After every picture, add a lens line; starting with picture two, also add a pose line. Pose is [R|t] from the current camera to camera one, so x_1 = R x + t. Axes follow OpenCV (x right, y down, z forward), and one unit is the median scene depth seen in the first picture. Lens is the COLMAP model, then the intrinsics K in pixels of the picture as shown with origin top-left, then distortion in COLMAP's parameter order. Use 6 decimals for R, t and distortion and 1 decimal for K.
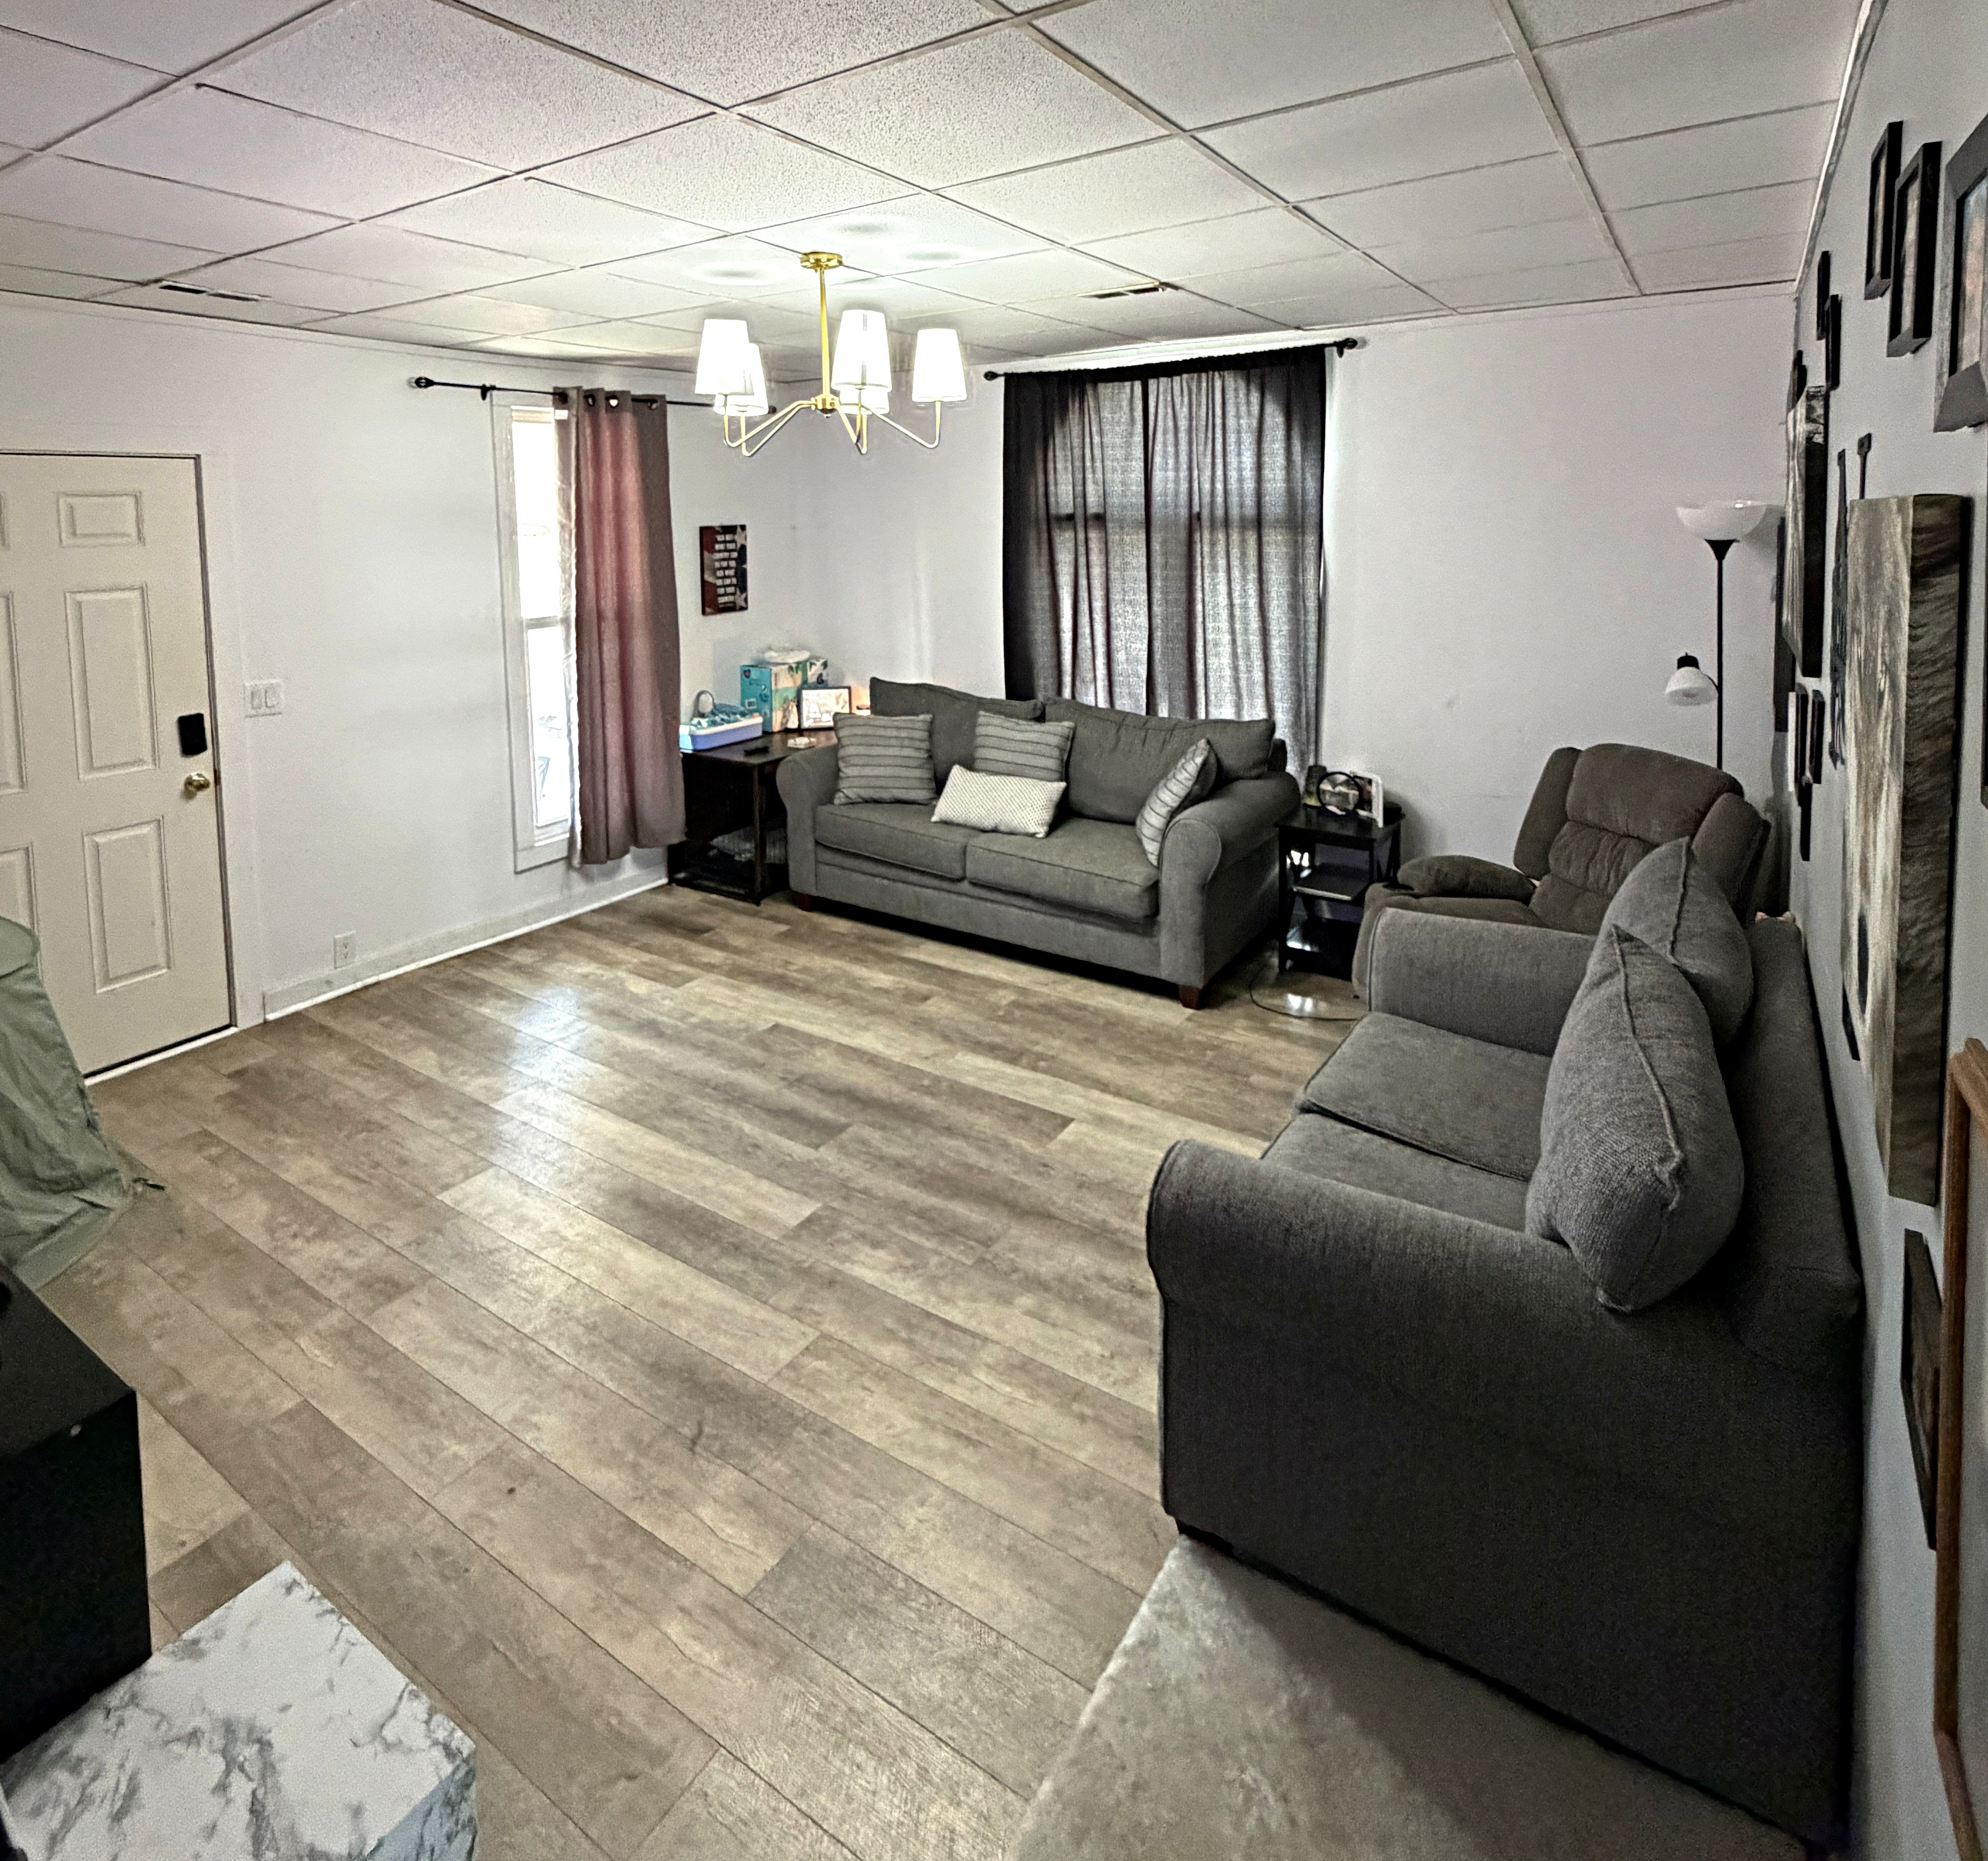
lens RADIAL K [[1081.4, 0, 988.3], [0, 1081.4, 843.3], [0, 0, 1]] dist [-0.007178, 0.001271]
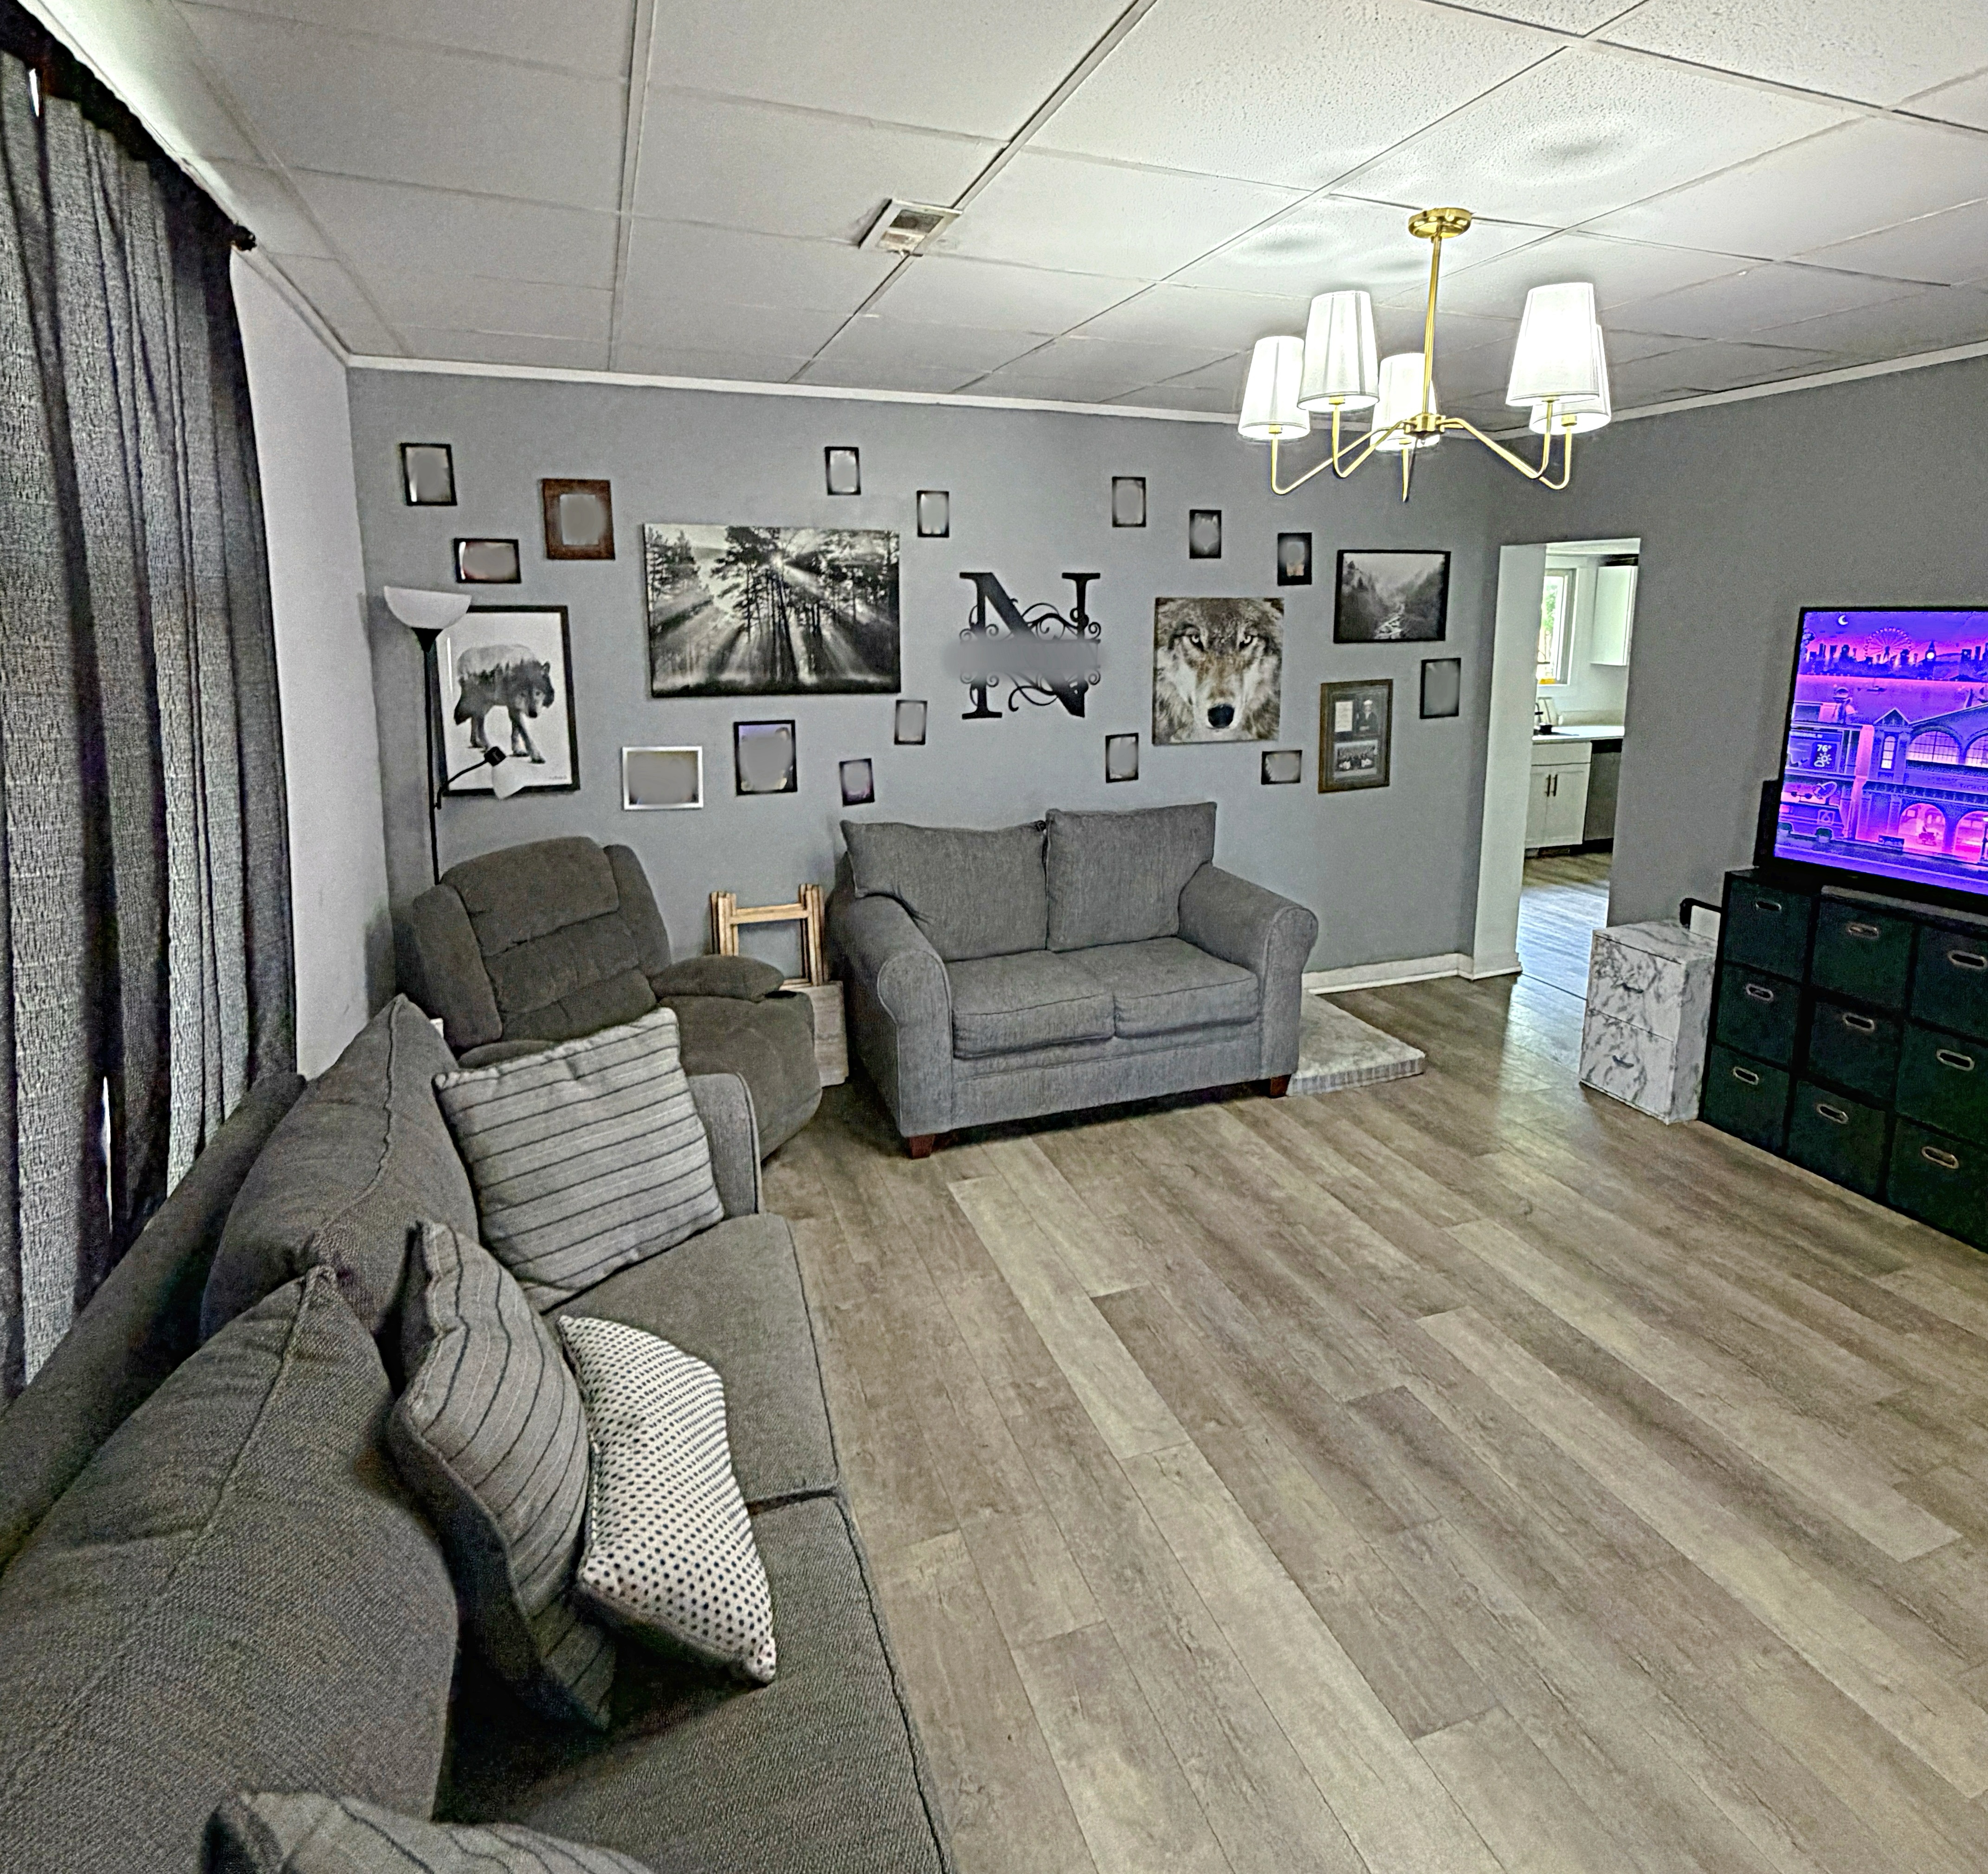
lens RADIAL K [[1081.4, 0, 1004.0], [0, 1081.4, 949.6], [0, 0, 1]] dist [-0.007178, 0.001271]
pose [[-0.801813, -0.164578, 0.574465, -0.276004], [0.179493, 0.850606, 0.494218, -0.367224], [-0.569980, 0.499383, -0.652487, 1.289018]]
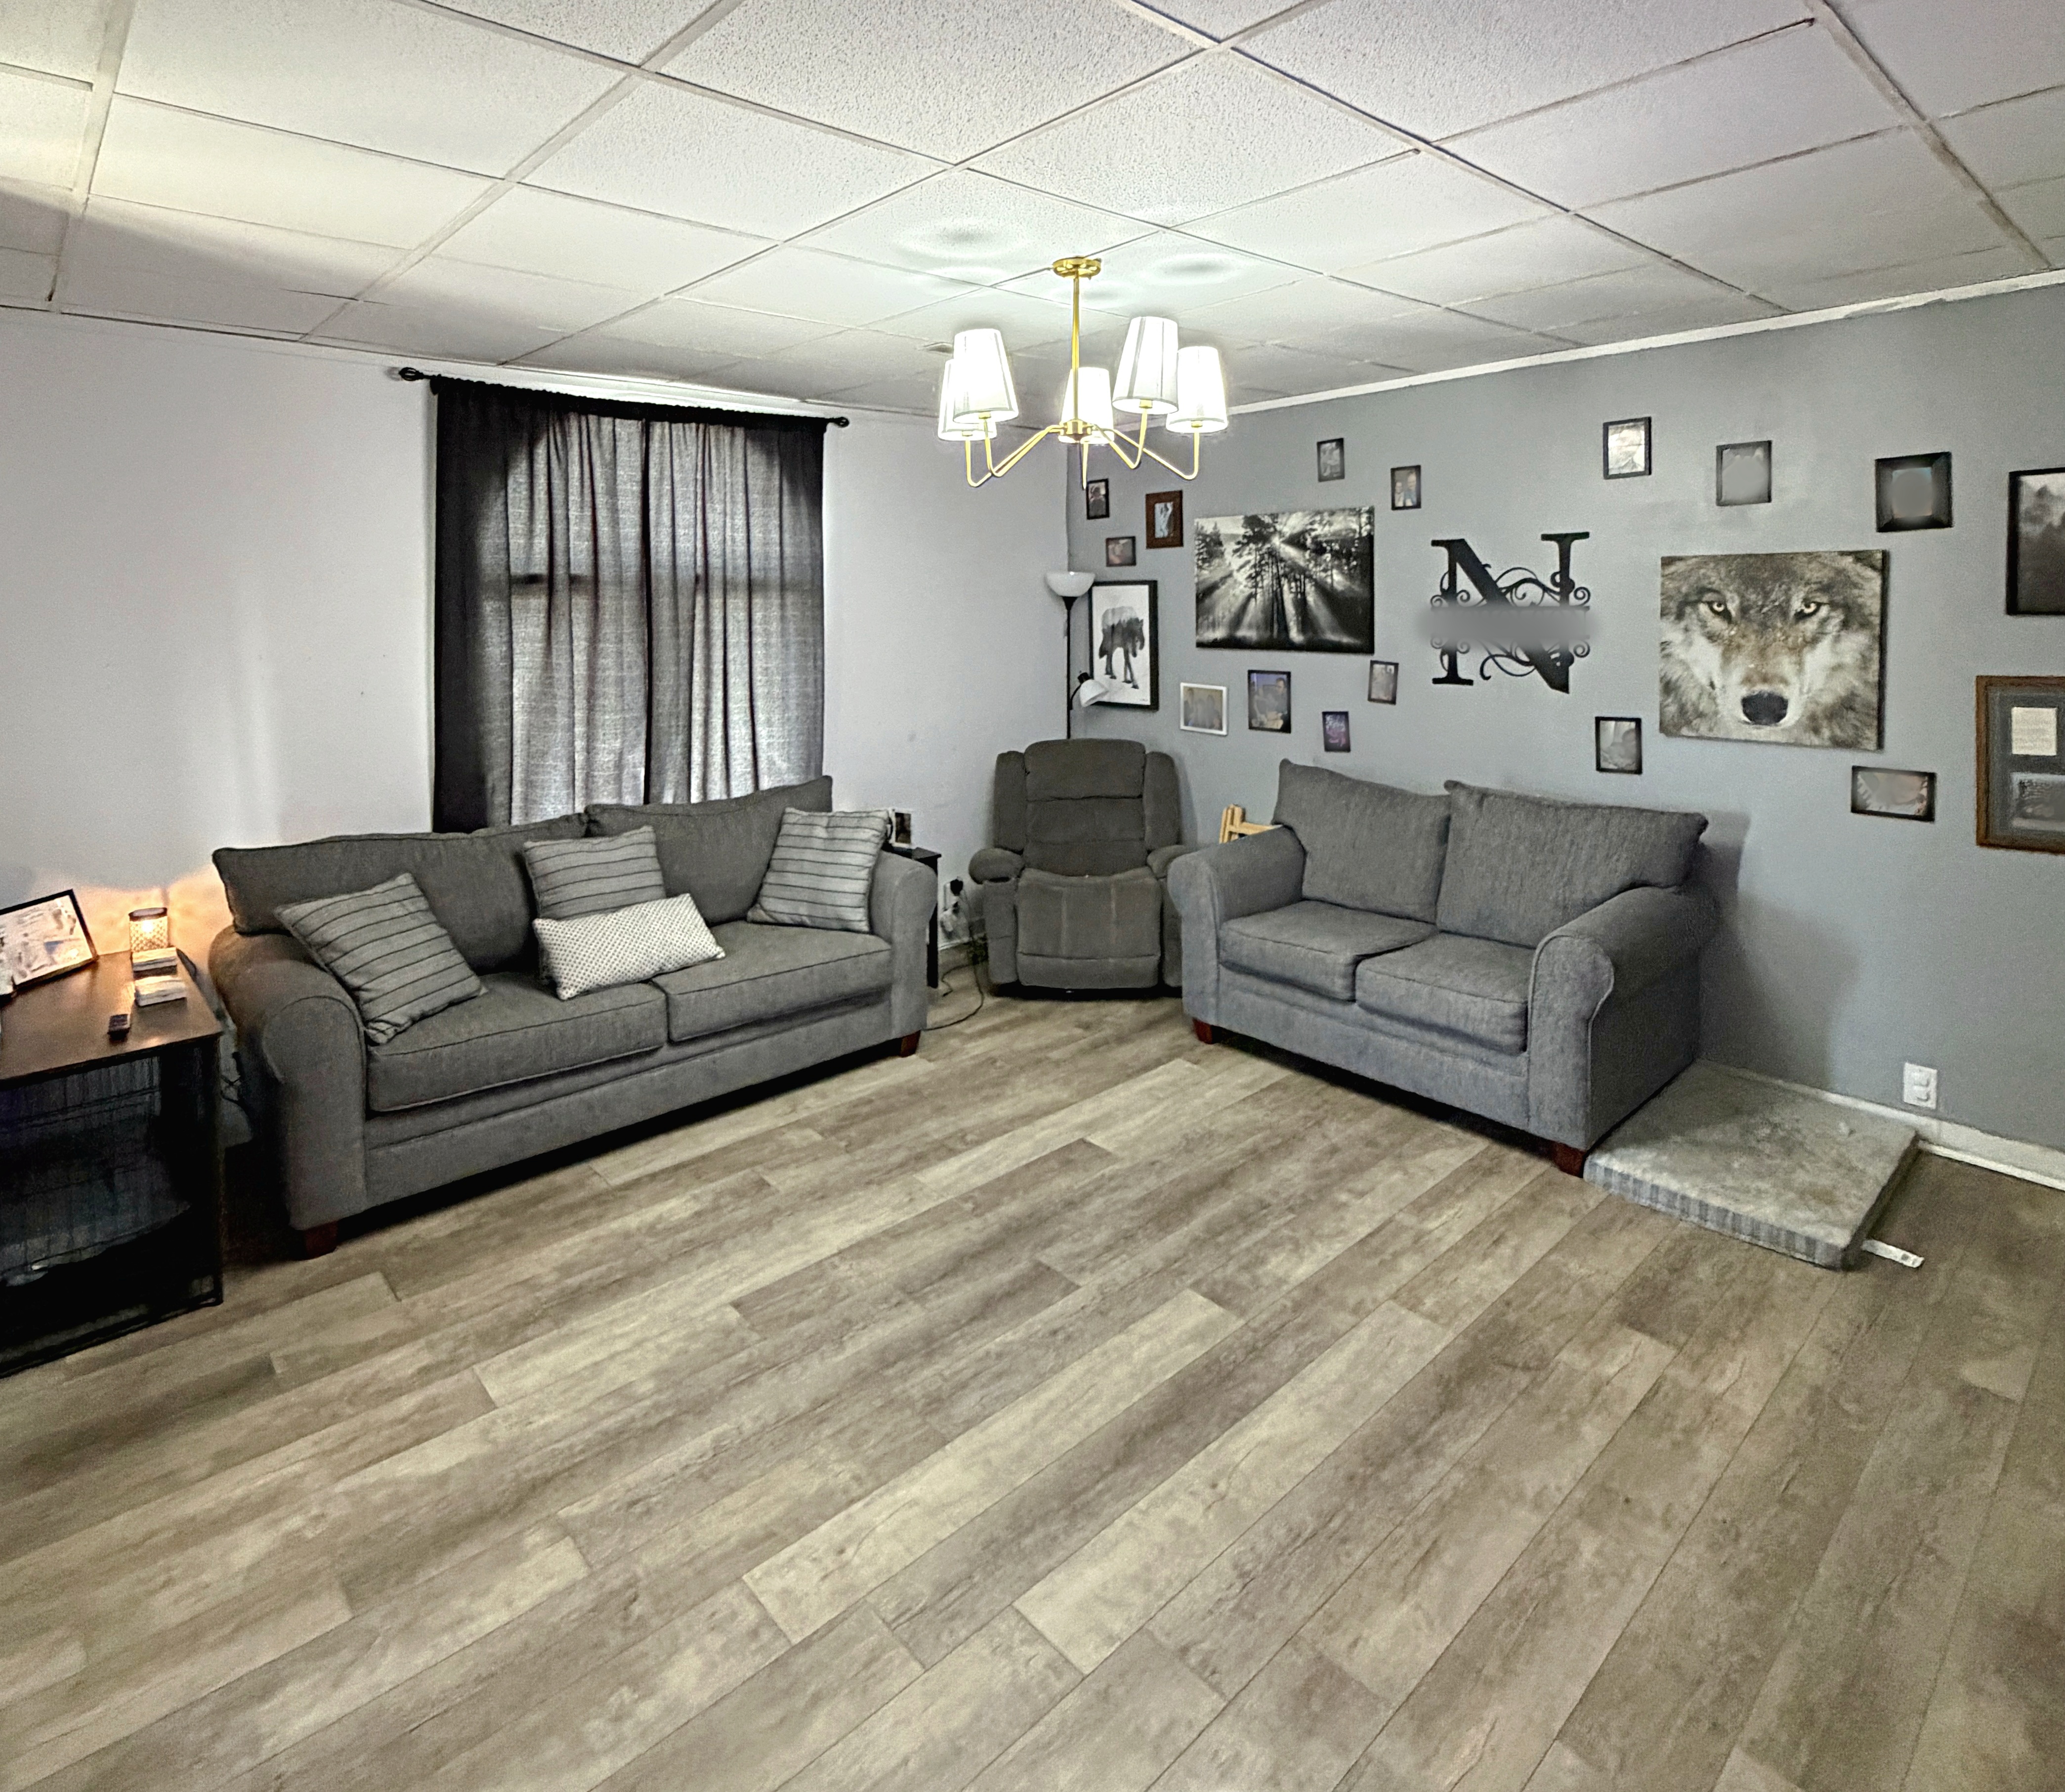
lens RADIAL K [[1101.7, 0, 1017.2], [0, 1101.7, 885.7], [0, 0, 1]] dist [-0.002538, -0.000118]
pose [[0.253445, -0.242327, 0.936506, -0.777462], [0.286857, 0.943397, 0.166479, -0.152630], [-0.923839, 0.226450, 0.308613, 0.593284]]
